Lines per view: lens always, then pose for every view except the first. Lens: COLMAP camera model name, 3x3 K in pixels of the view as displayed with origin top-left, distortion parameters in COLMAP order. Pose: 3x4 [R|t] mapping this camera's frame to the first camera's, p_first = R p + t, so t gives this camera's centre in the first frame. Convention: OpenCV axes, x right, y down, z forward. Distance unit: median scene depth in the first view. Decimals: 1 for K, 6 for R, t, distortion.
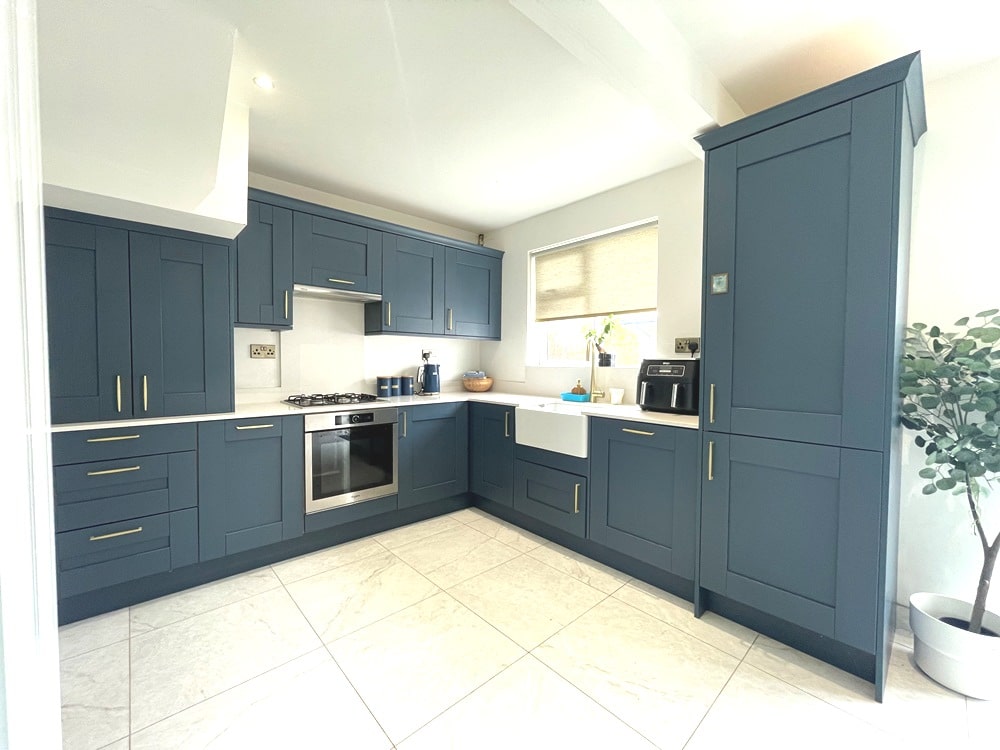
lens RADIAL K [[403.0, 0, 500.0], [0, 403.0, 375.0], [0, 0, 1]] dist [-0.001584, 0.000010]
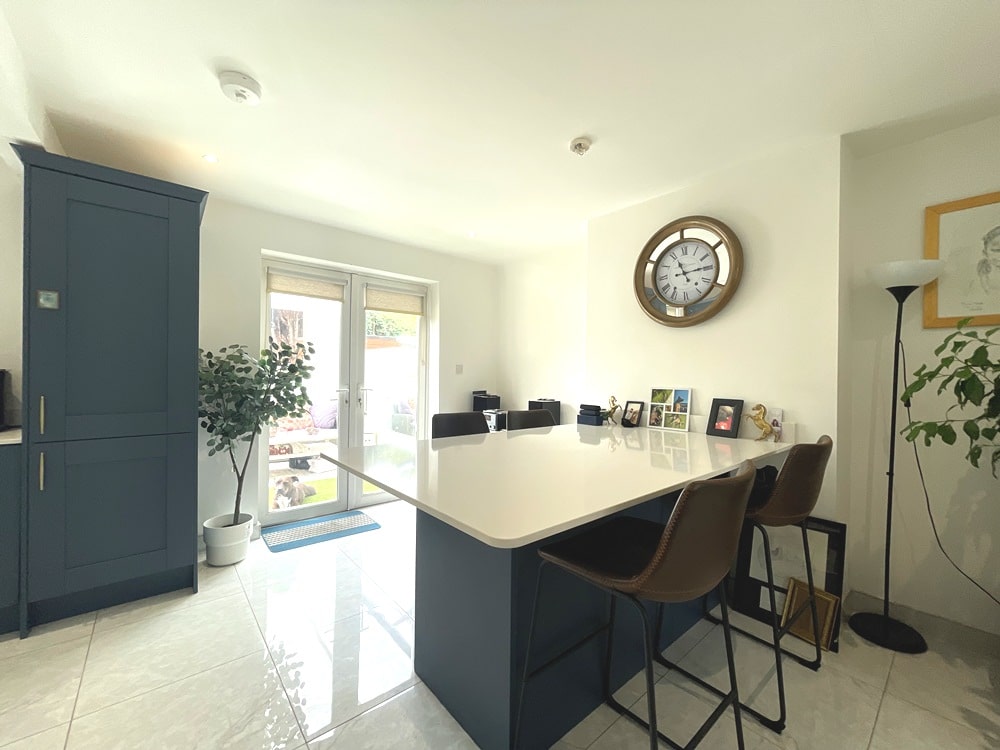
lens RADIAL K [[403.0, 0, 500.0], [0, 403.0, 375.0], [0, 0, 1]] dist [-0.001584, 0.000010]
pose [[0.036885, -0.007086, 0.999294, -0.284929], [0.023130, 0.999713, 0.006235, -0.006727], [-0.999052, 0.022884, 0.037038, -0.128337]]
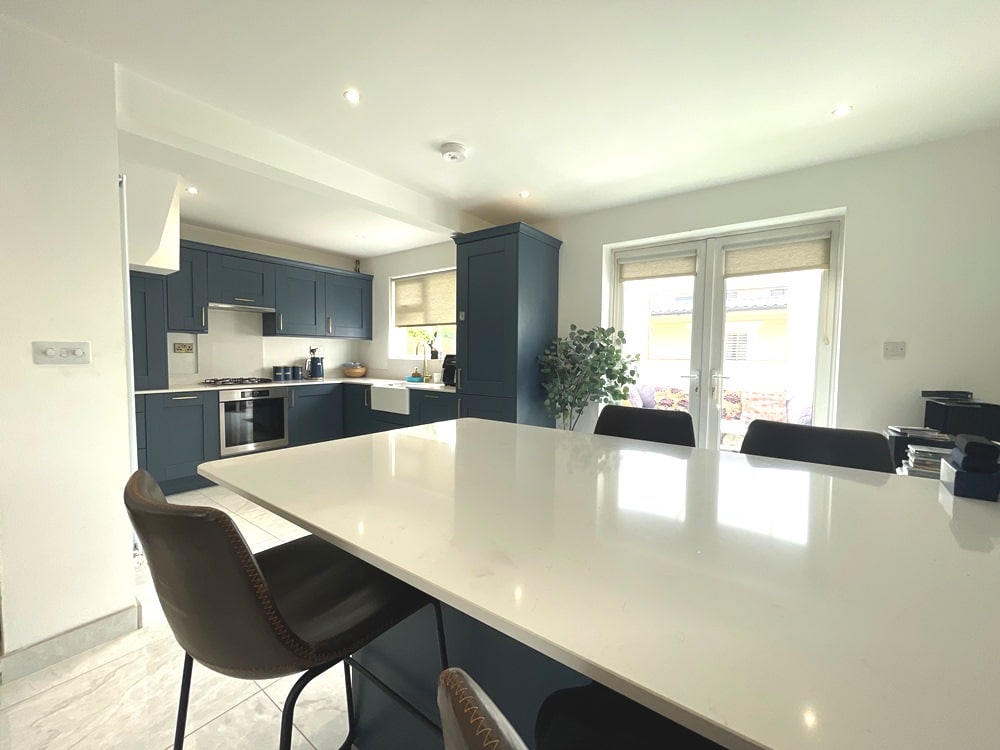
lens RADIAL K [[403.0, 0, 500.0], [0, 403.0, 375.0], [0, 0, 1]] dist [-0.001584, 0.000010]
pose [[0.981602, -0.006075, 0.190842, 0.221605], [0.002381, 0.999805, 0.019582, 0.010545], [-0.190924, -0.018768, 0.981425, -0.576529]]
